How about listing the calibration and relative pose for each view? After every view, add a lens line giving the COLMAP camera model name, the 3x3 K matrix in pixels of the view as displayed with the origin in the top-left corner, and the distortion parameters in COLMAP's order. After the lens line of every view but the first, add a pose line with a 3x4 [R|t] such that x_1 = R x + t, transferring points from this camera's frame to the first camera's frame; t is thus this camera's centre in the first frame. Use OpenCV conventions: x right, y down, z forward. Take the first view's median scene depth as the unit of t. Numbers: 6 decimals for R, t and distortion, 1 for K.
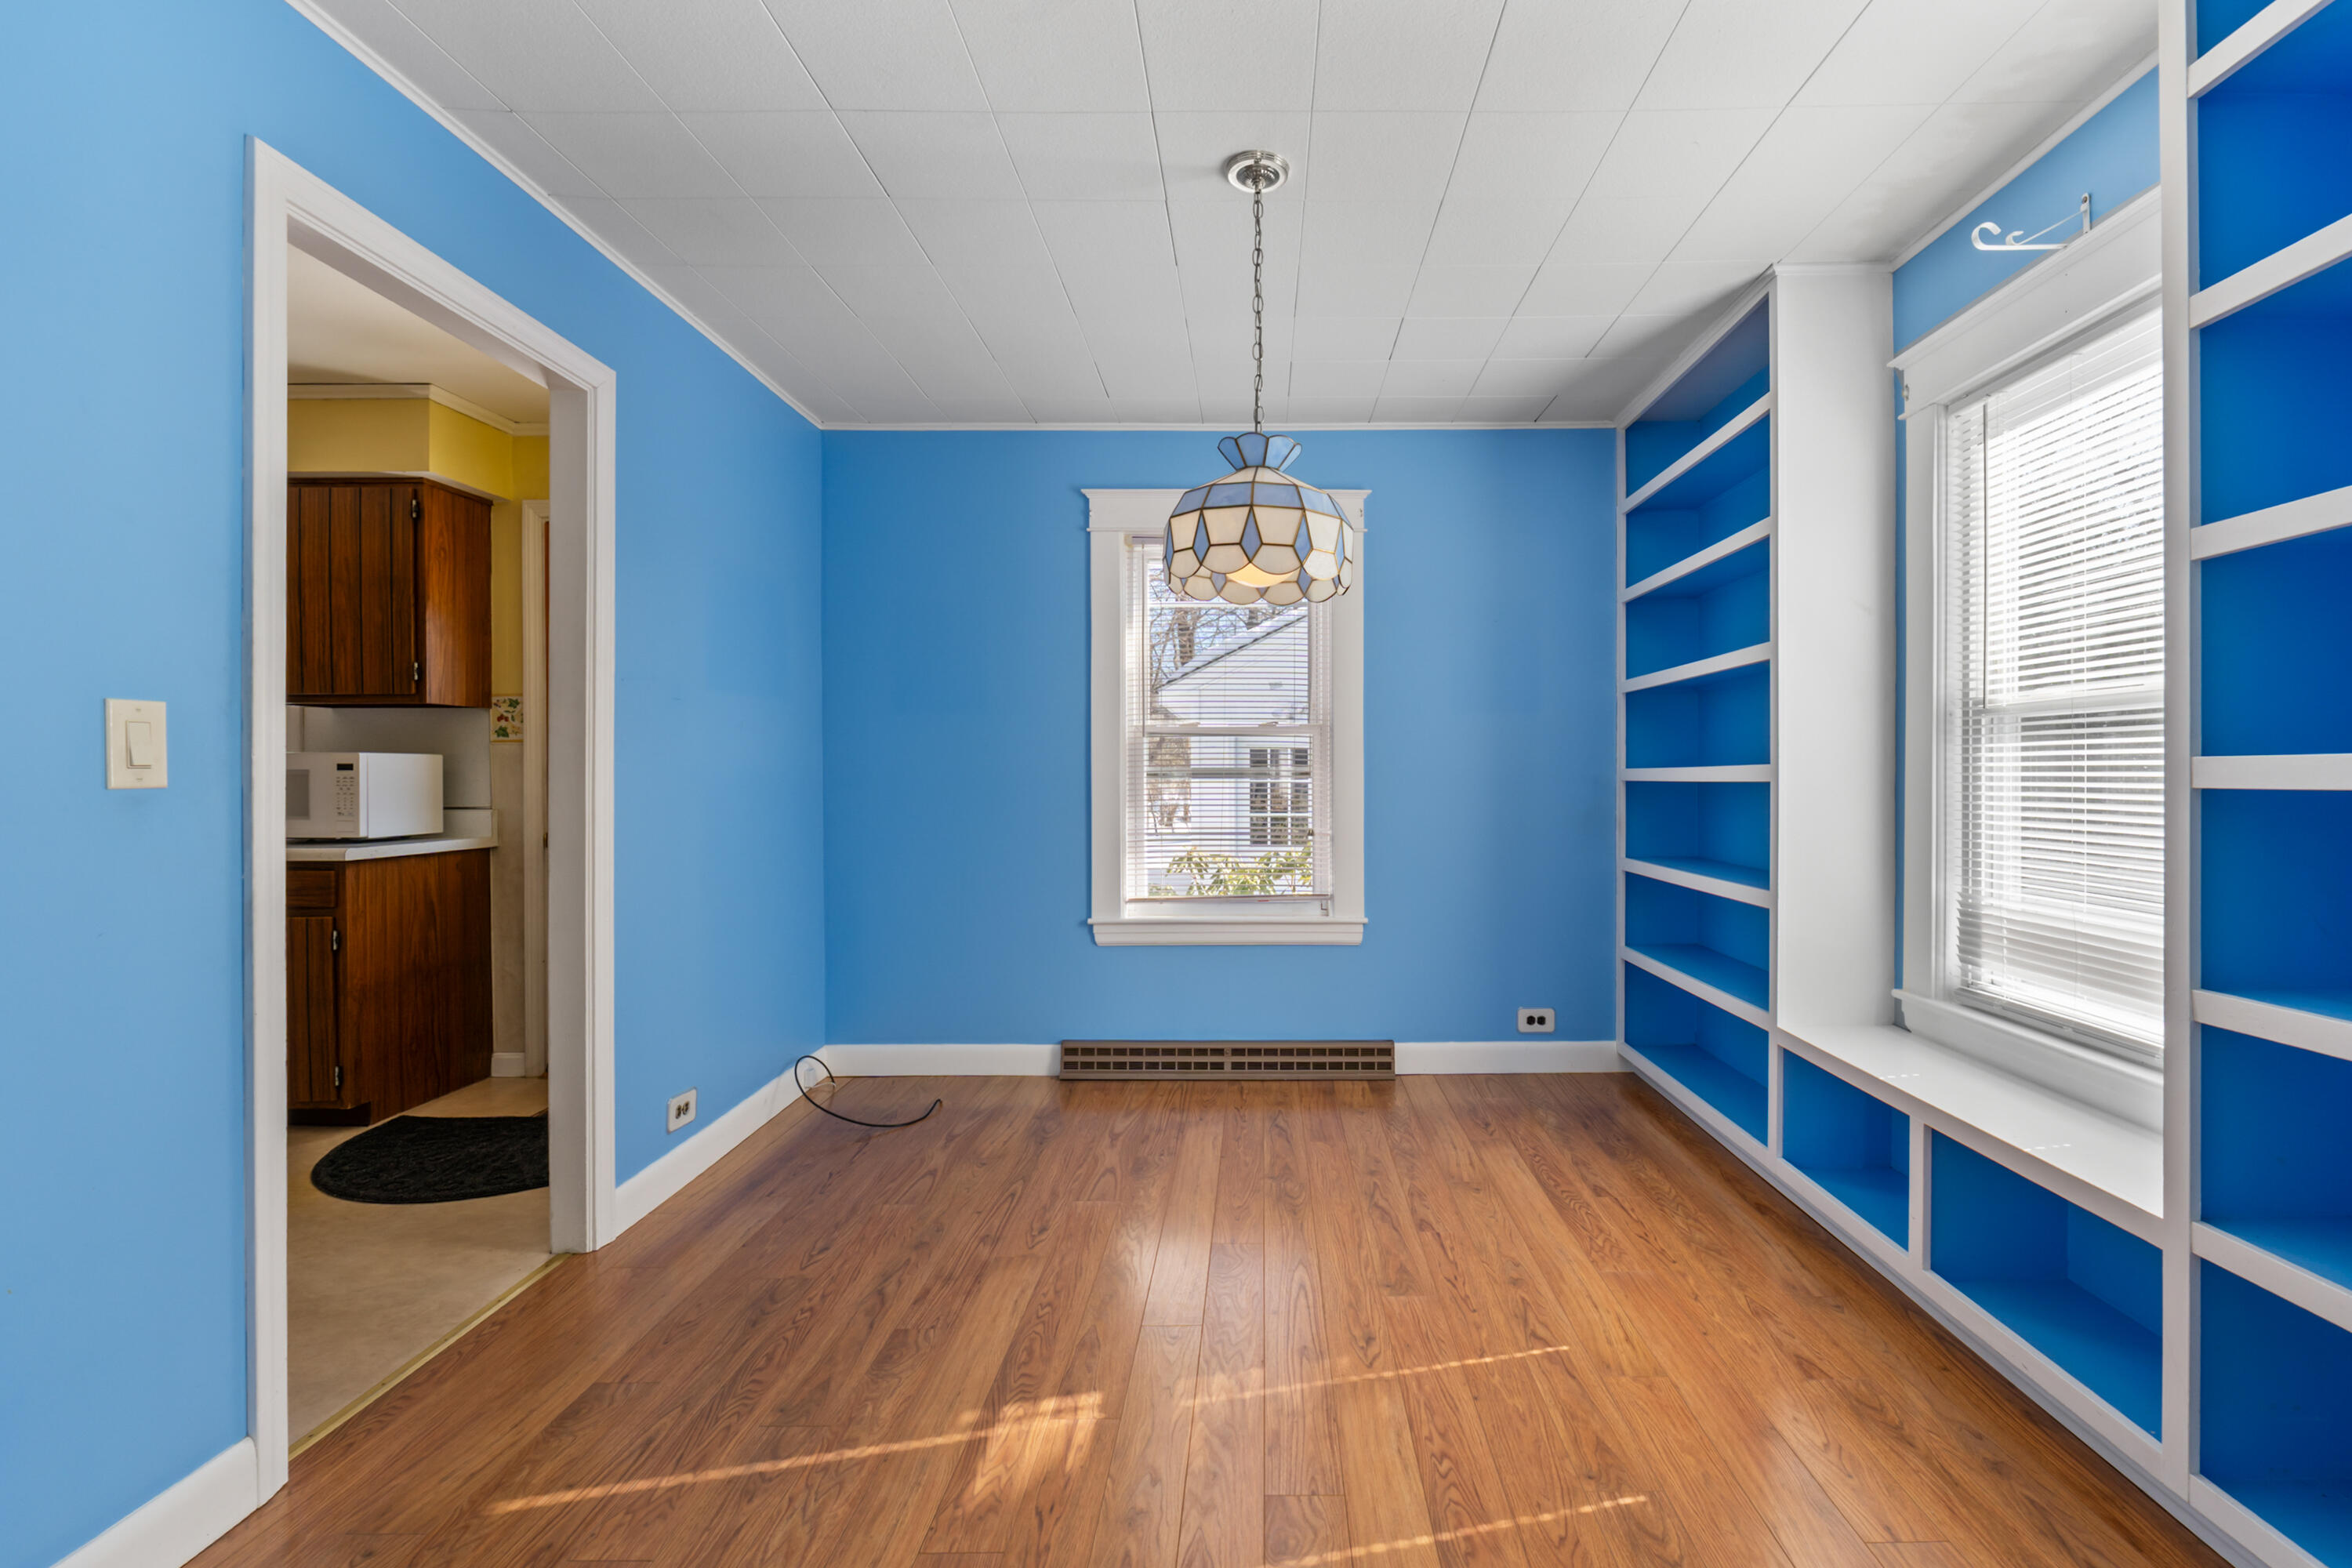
lens RADIAL K [[1039.2, 0, 1260.0], [0, 1039.2, 779.0], [0, 0, 1]] dist [-0.002610, -0.000606]
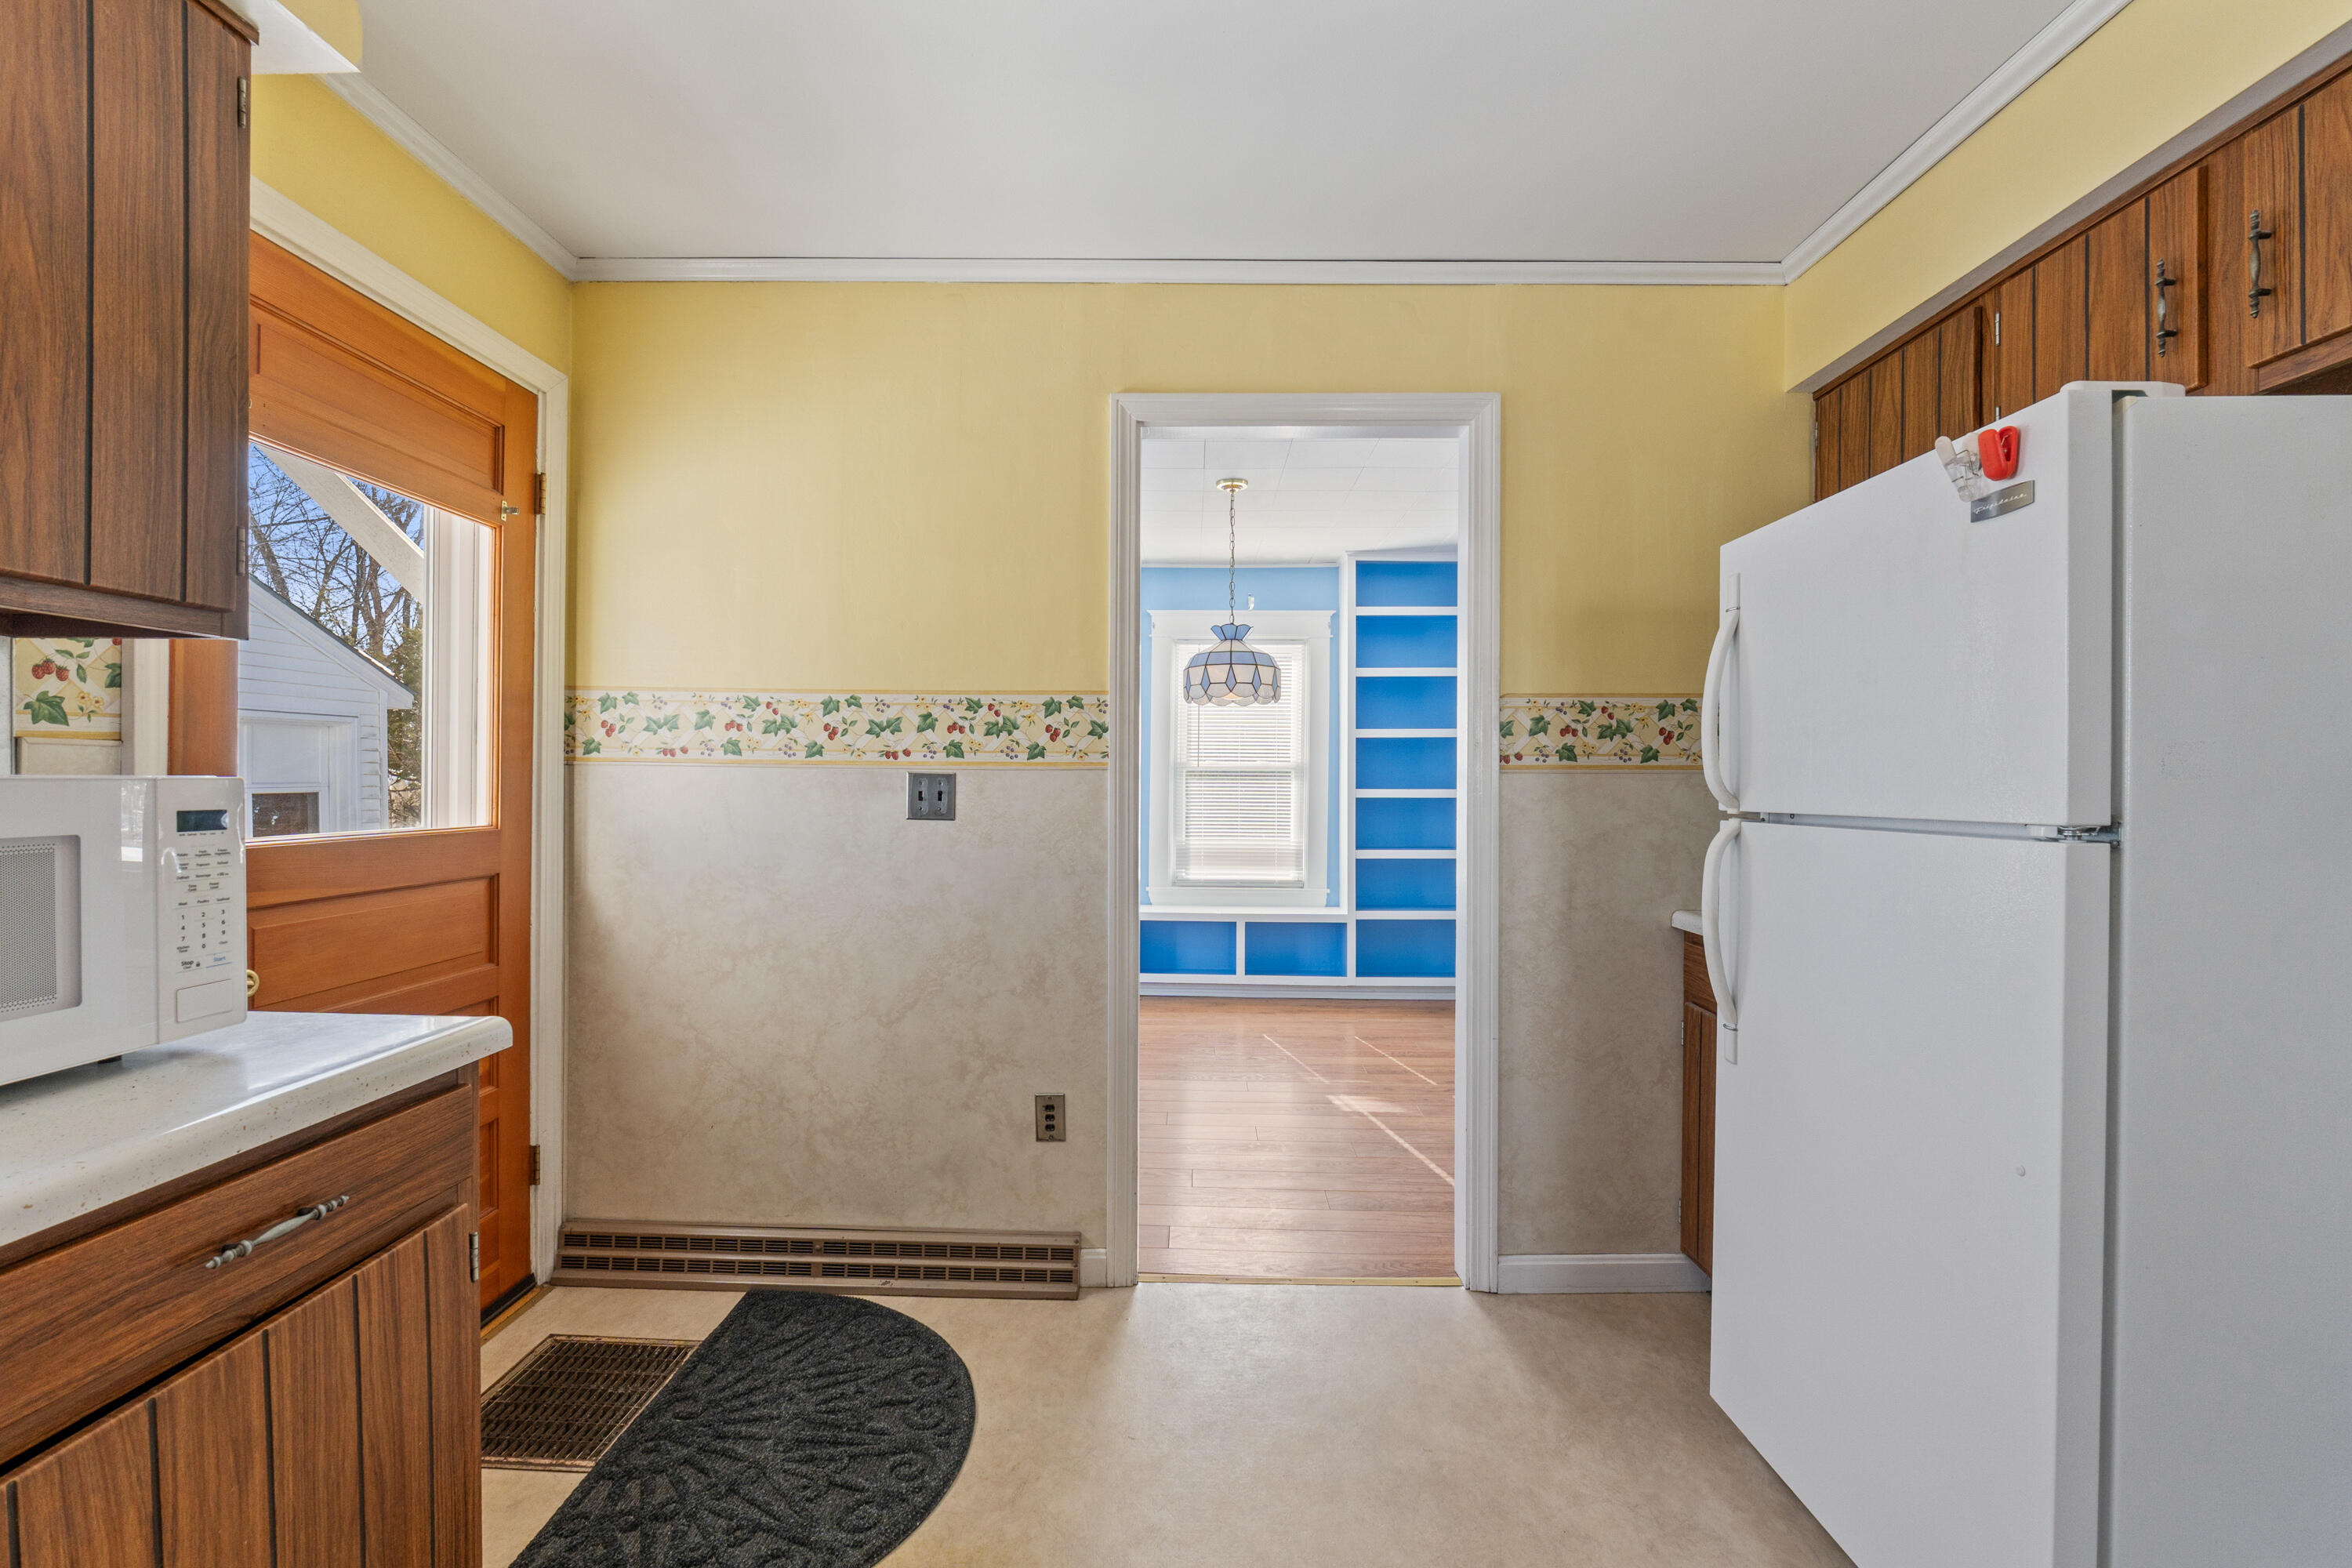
lens RADIAL K [[994.1, 0, 1166.2], [0, 994.1, 795.5], [0, 0, 1]] dist [-0.008741, -0.000169]
pose [[0.029846, -0.016459, 0.999419, -1.665433], [-0.002536, 0.999860, 0.016542, -0.035492], [-0.999551, -0.003029, 0.029800, 0.961662]]
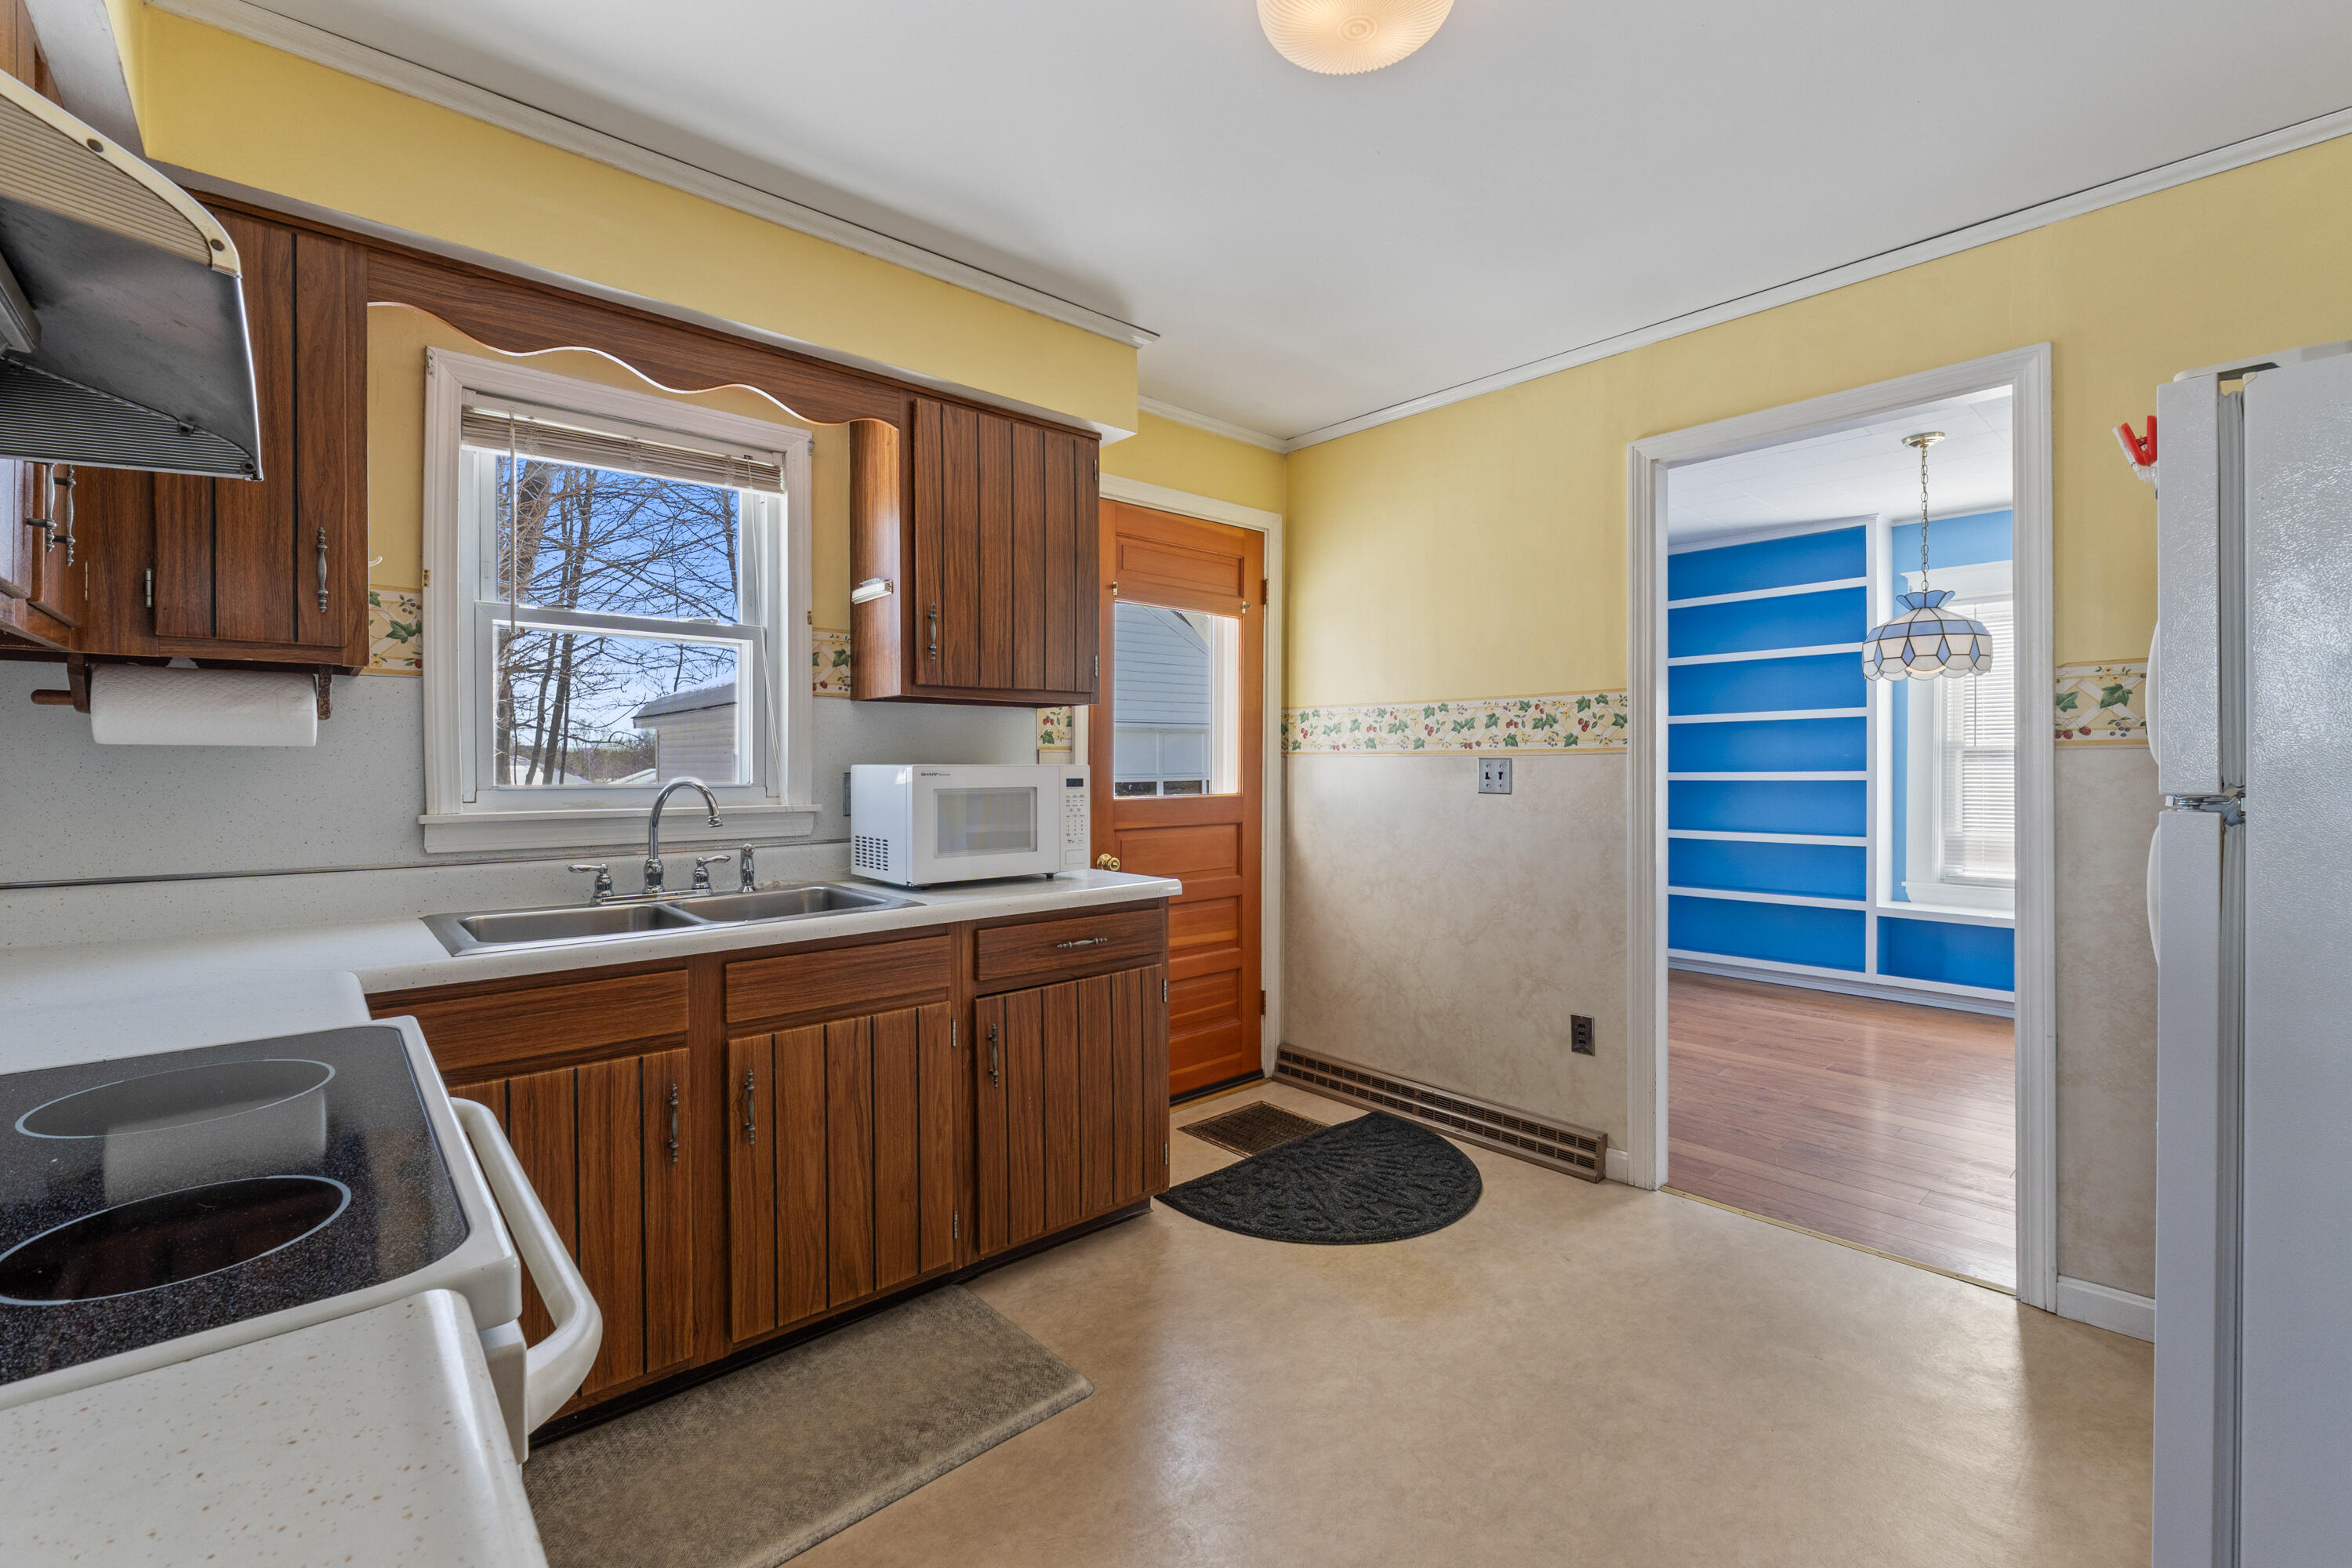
lens RADIAL K [[1002.2, 0, 1170.5], [0, 1002.2, 775.0], [0, 0, 1]] dist [-0.006603, -0.000213]
pose [[0.750025, -0.009552, 0.661340, -1.880653], [0.007507, 0.999954, 0.005929, -0.030283], [-0.661367, 0.000518, 0.750063, 0.519676]]
